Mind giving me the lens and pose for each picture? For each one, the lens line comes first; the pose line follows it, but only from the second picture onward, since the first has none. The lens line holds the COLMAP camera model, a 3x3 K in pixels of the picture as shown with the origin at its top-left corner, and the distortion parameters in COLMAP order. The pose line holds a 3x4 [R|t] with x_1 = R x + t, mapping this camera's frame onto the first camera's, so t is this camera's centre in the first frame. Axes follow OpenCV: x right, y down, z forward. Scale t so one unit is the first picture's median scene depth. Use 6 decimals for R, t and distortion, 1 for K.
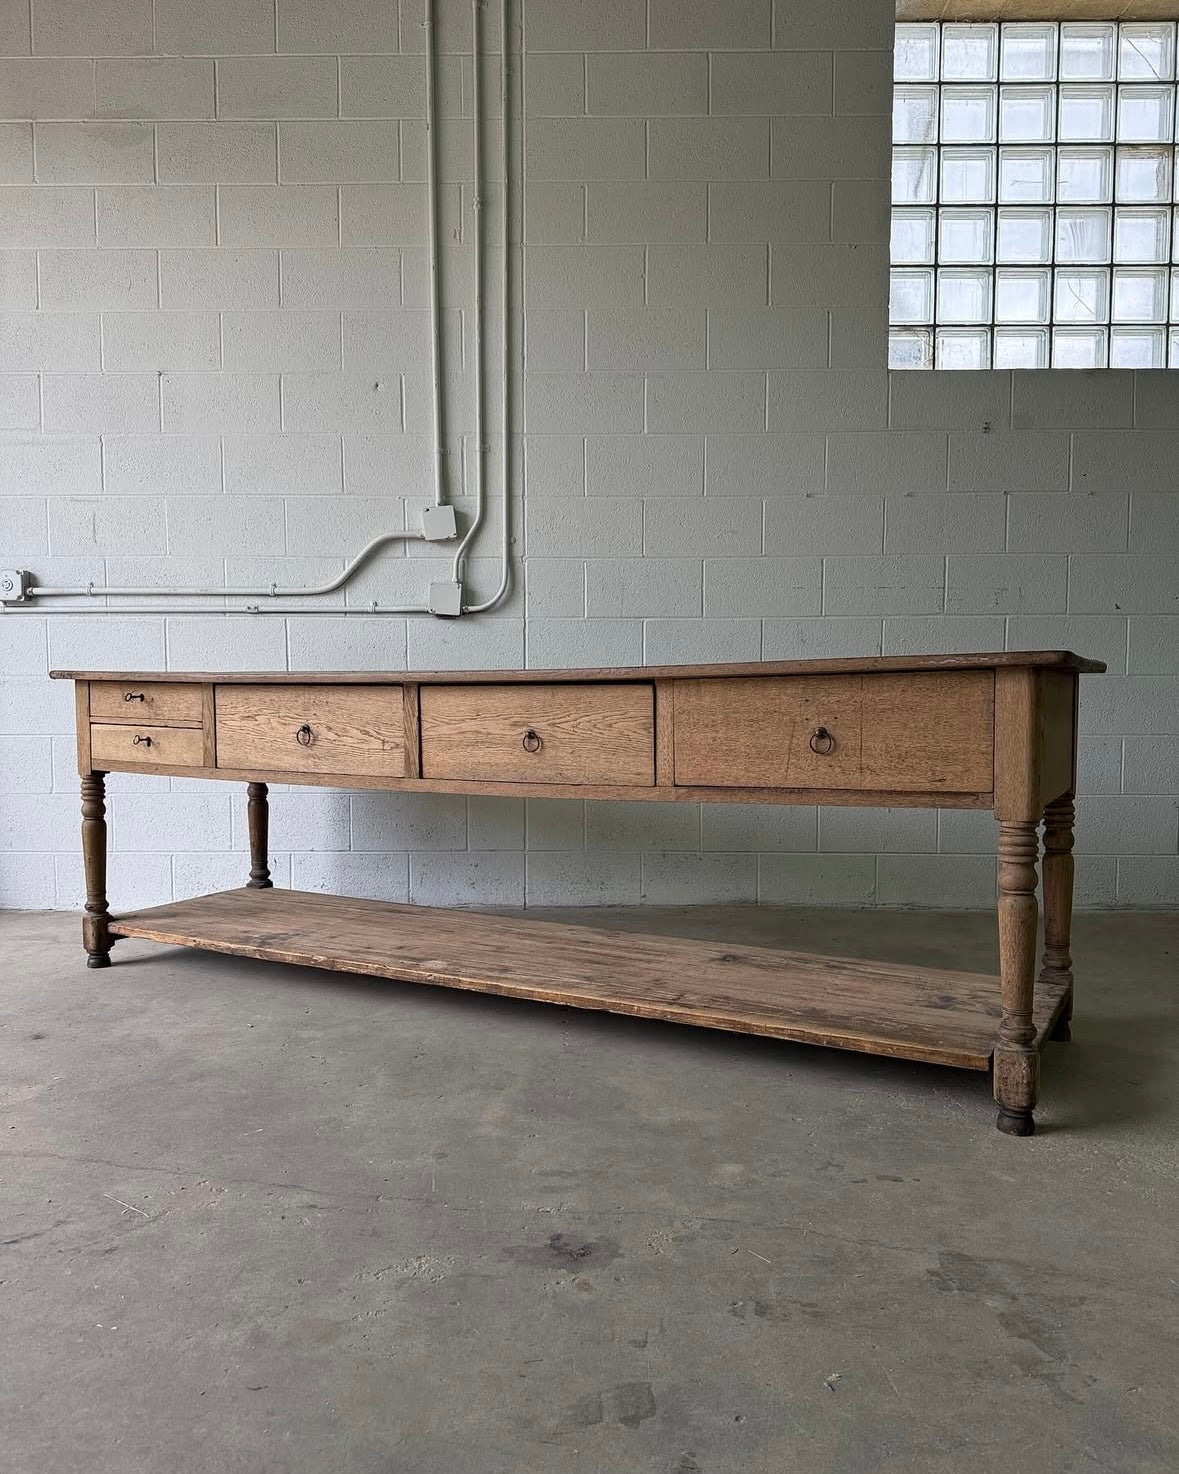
lens RADIAL K [[1126.3, 0, 594.7], [0, 1126.3, 755.9], [0, 0, 1]] dist [0.006828, -0.012445]
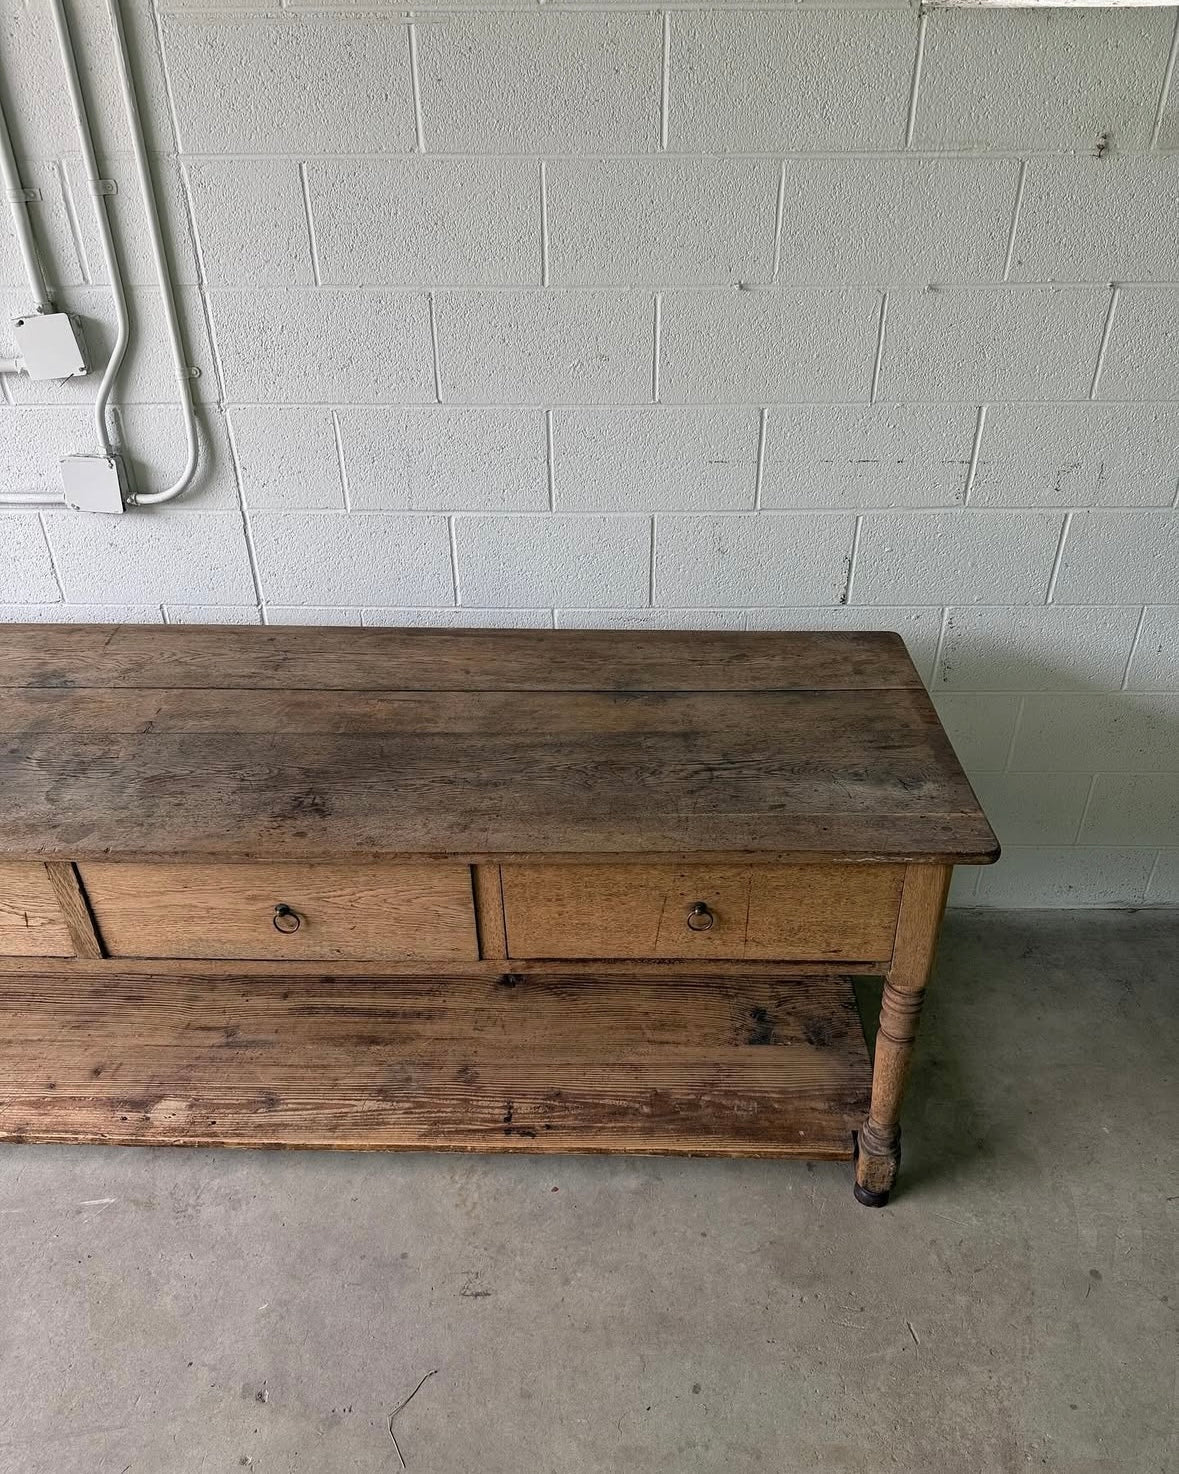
lens RADIAL K [[1139.2, 0, 615.8], [0, 1139.2, 799.2], [0, 0, 1]] dist [0.073309, -0.129833]
pose [[0.999937, -0.004260, 0.010351, 0.126421], [-0.001402, 0.869798, 0.493406, -0.293260], [-0.011105, -0.493390, 0.869737, 0.422809]]
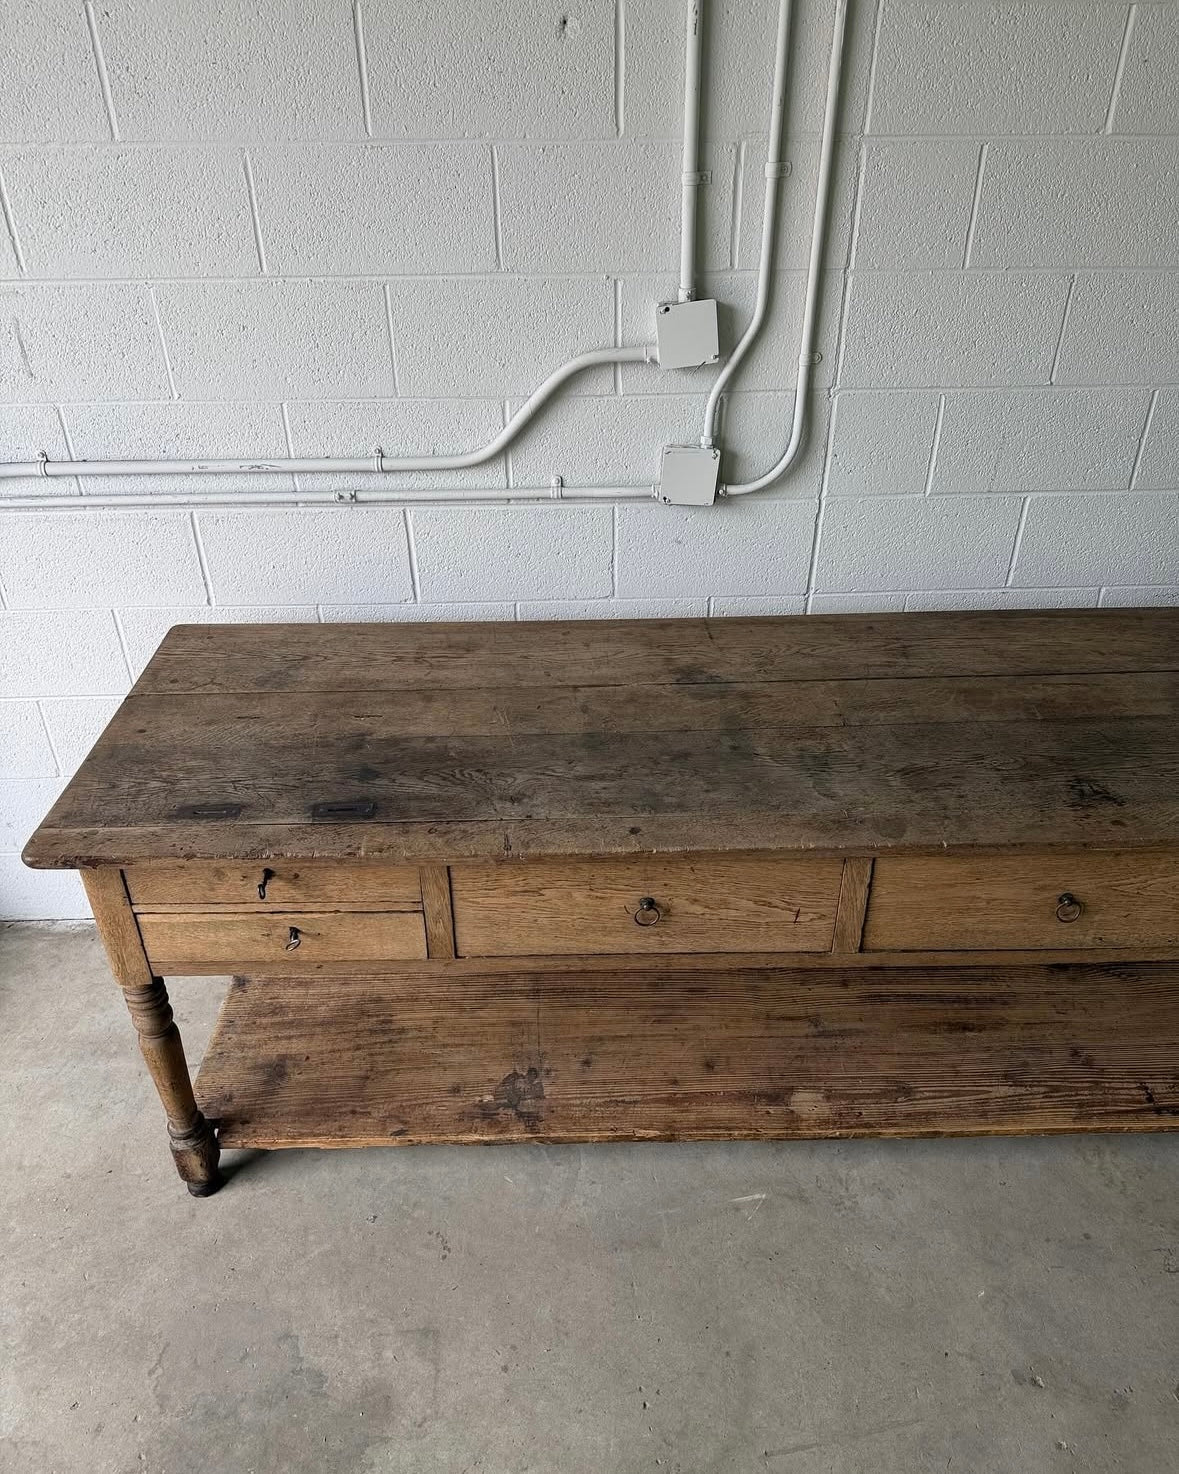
lens RADIAL K [[1122.8, 0, 572.7], [0, 1122.8, 798.9], [0, 0, 1]] dist [0.027928, -0.059817]
pose [[0.998729, -0.036837, 0.034411, -0.220389], [0.014221, 0.860801, 0.508743, -0.292610], [-0.048361, -0.507607, 0.860230, 0.447067]]
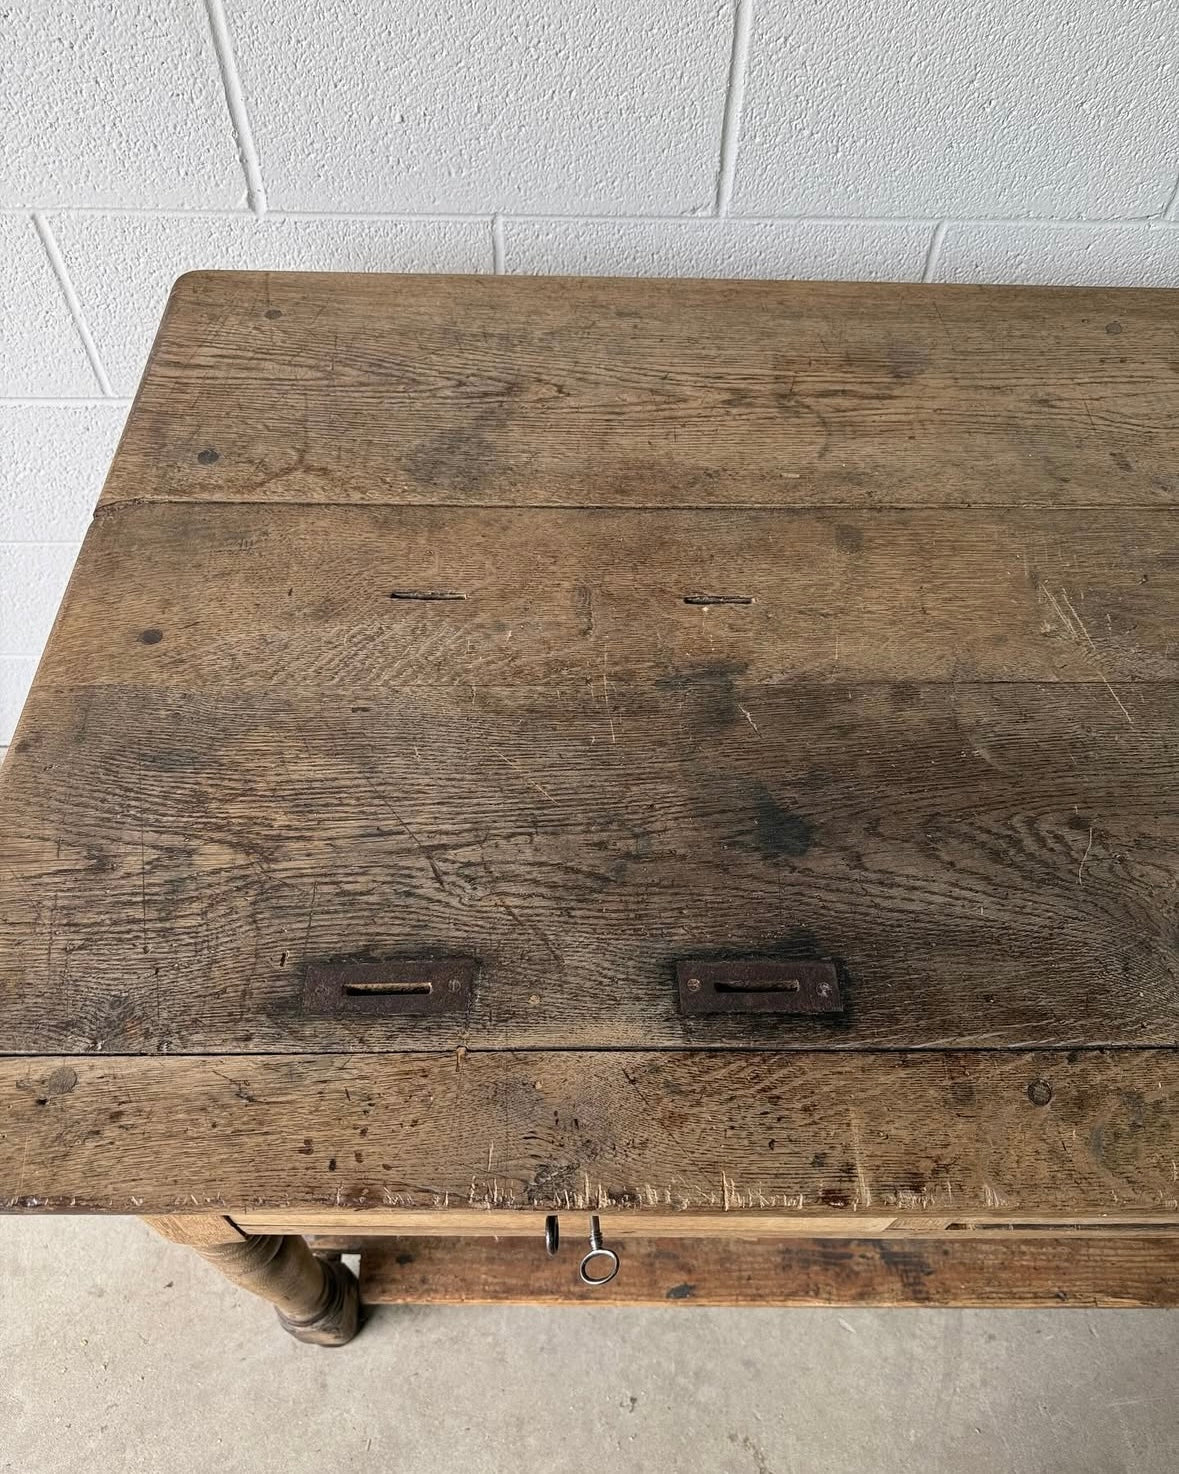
lens RADIAL K [[1149.8, 0, 579.9], [0, 1149.8, 789.1], [0, 0, 1]] dist [0.006369, -0.016504]
pose [[0.999380, -0.020807, 0.028412, -0.324945], [-0.009941, 0.607304, 0.794407, -0.209901], [-0.033784, -0.794197, 0.606721, 0.756240]]
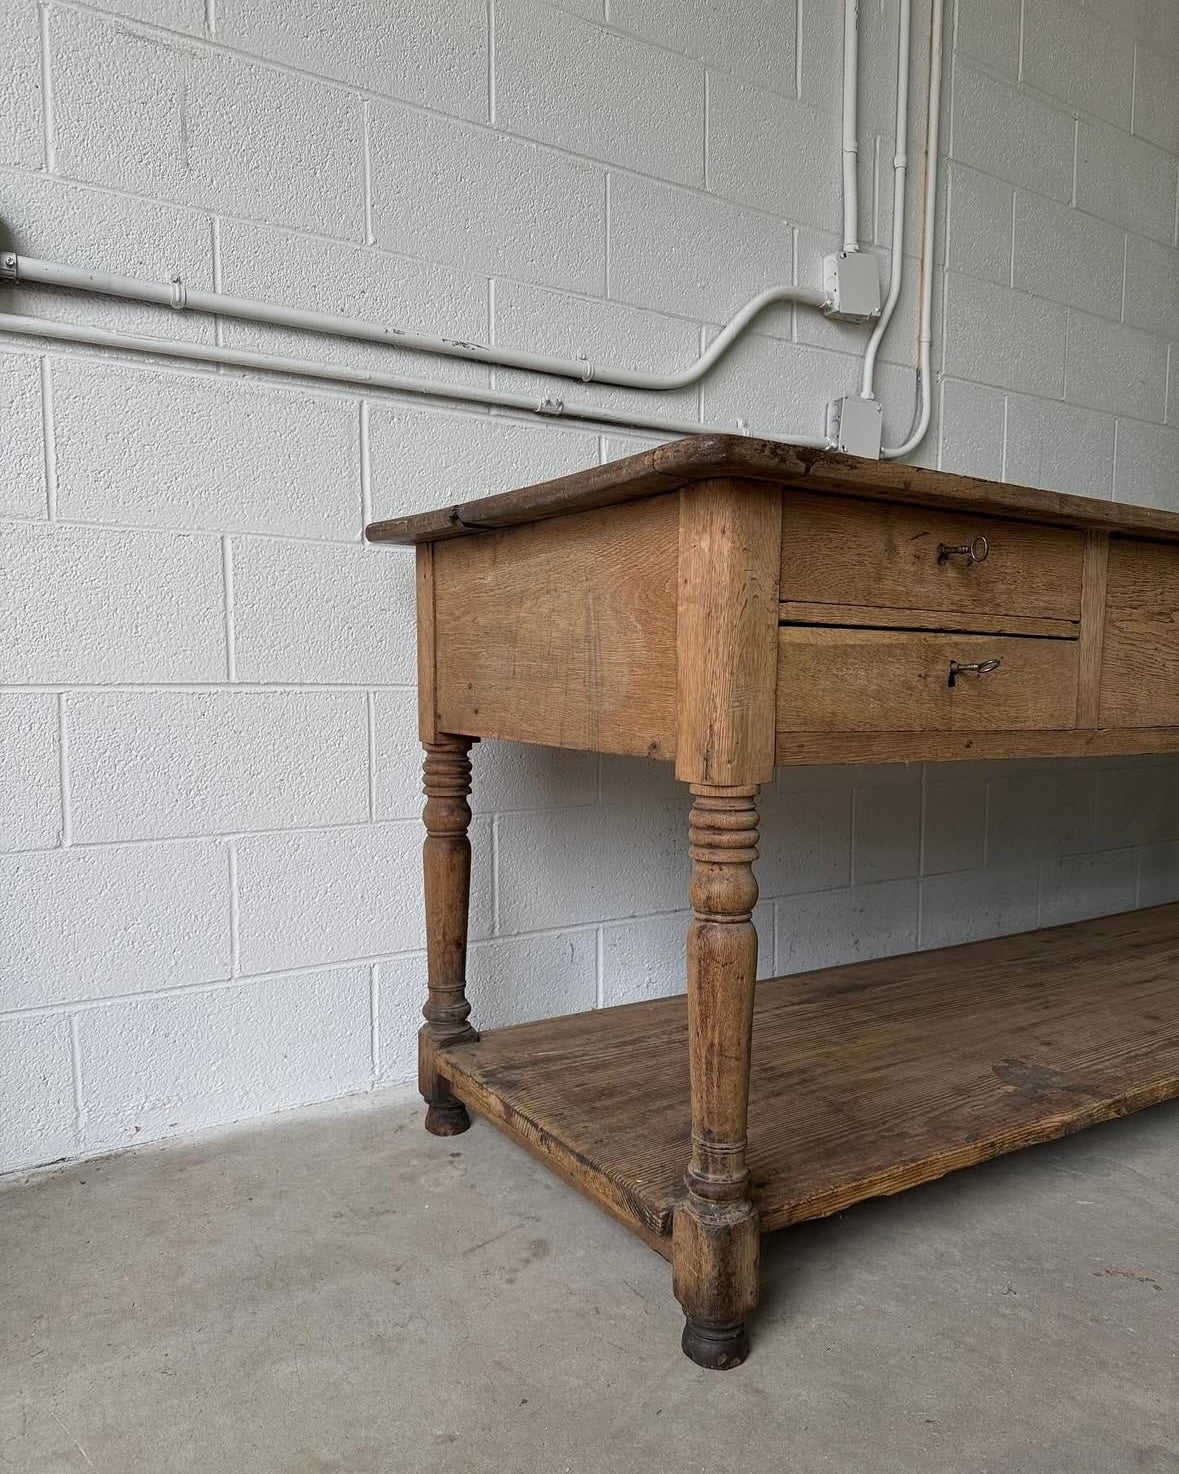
lens RADIAL K [[1149.8, 0, 579.9], [0, 1149.8, 789.1], [0, 0, 1]] dist [0.006369, -0.016504]
pose [[0.829401, -0.055816, 0.555859, -0.573435], [0.031737, 0.998097, 0.052868, -0.000298], [-0.557752, -0.026208, 0.829594, 0.624075]]
